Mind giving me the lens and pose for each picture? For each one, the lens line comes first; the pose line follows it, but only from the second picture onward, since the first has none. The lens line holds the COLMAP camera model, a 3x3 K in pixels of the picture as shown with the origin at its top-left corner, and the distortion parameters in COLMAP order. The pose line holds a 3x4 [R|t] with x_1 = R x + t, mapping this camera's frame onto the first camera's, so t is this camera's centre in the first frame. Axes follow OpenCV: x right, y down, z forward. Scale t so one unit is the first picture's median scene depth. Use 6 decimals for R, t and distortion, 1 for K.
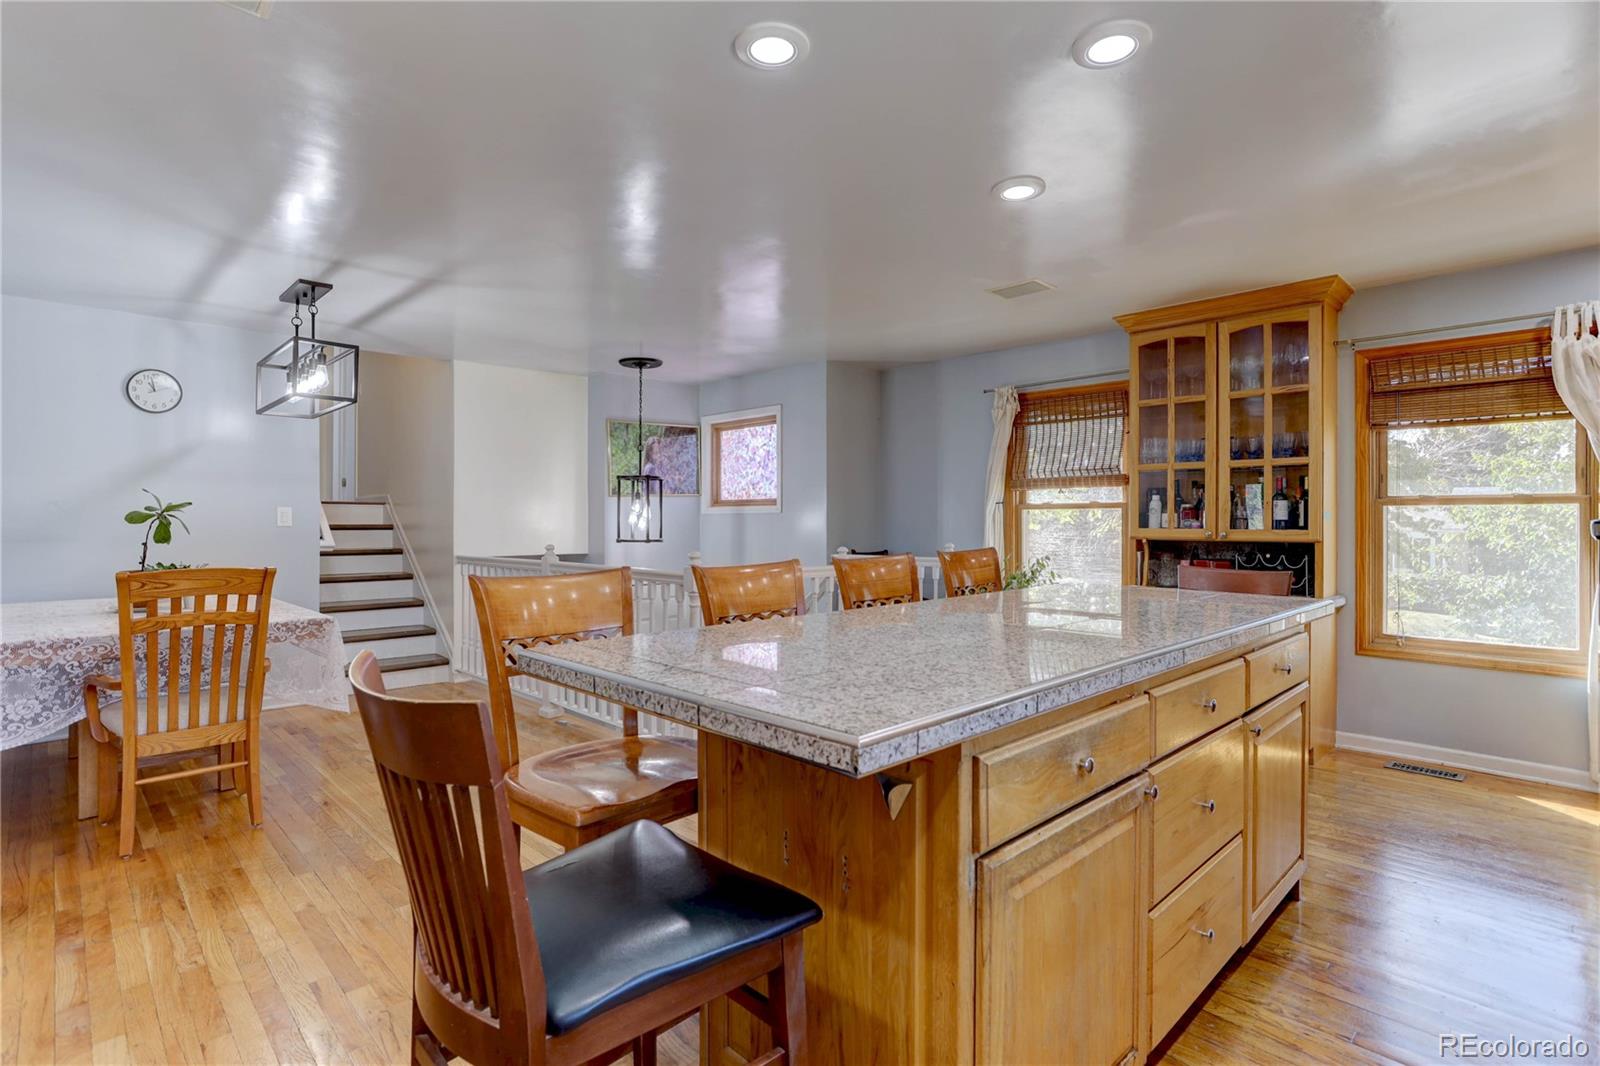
lens RADIAL K [[791.0, 0, 790.3], [0, 791.0, 523.3], [0, 0, 1]] dist [-0.038988, 0.002067]
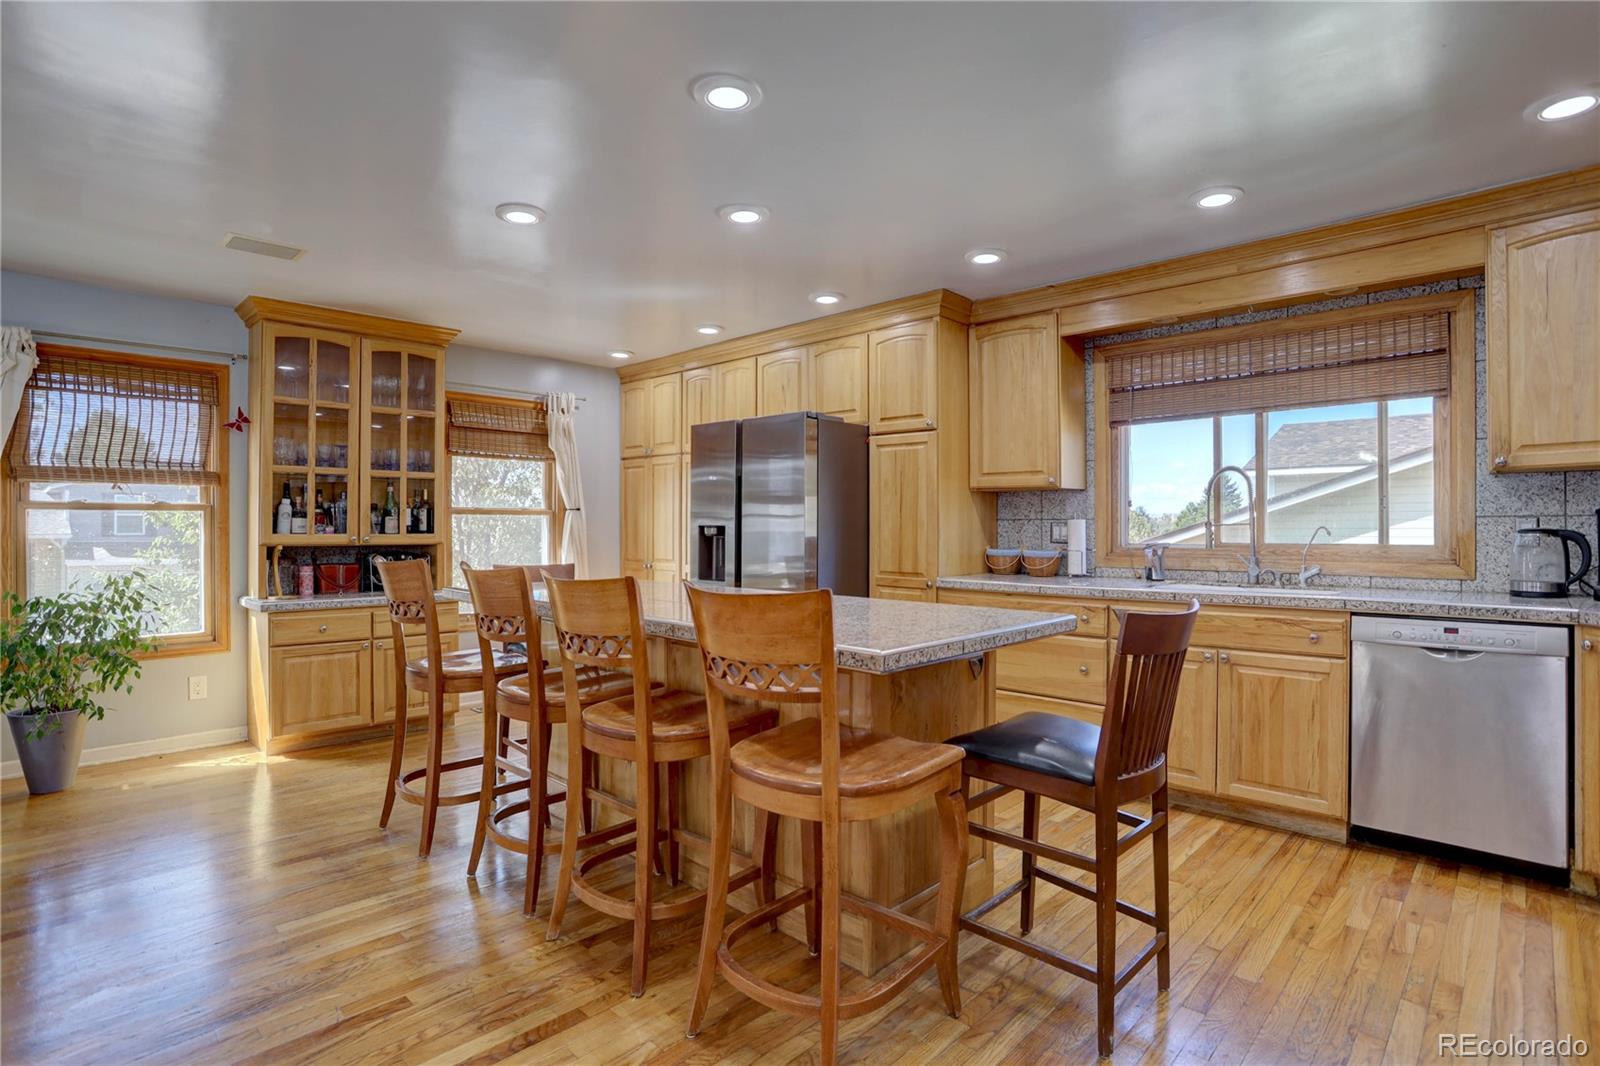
lens RADIAL K [[791.0, 0, 798.2], [0, 791.0, 533.6], [0, 0, 1]] dist [-0.038988, 0.002067]
pose [[-0.021538, -0.002788, 0.999764, -0.519039], [0.001911, 0.999994, 0.002830, 0.005103], [-0.999766, 0.001971, -0.021532, 0.438337]]
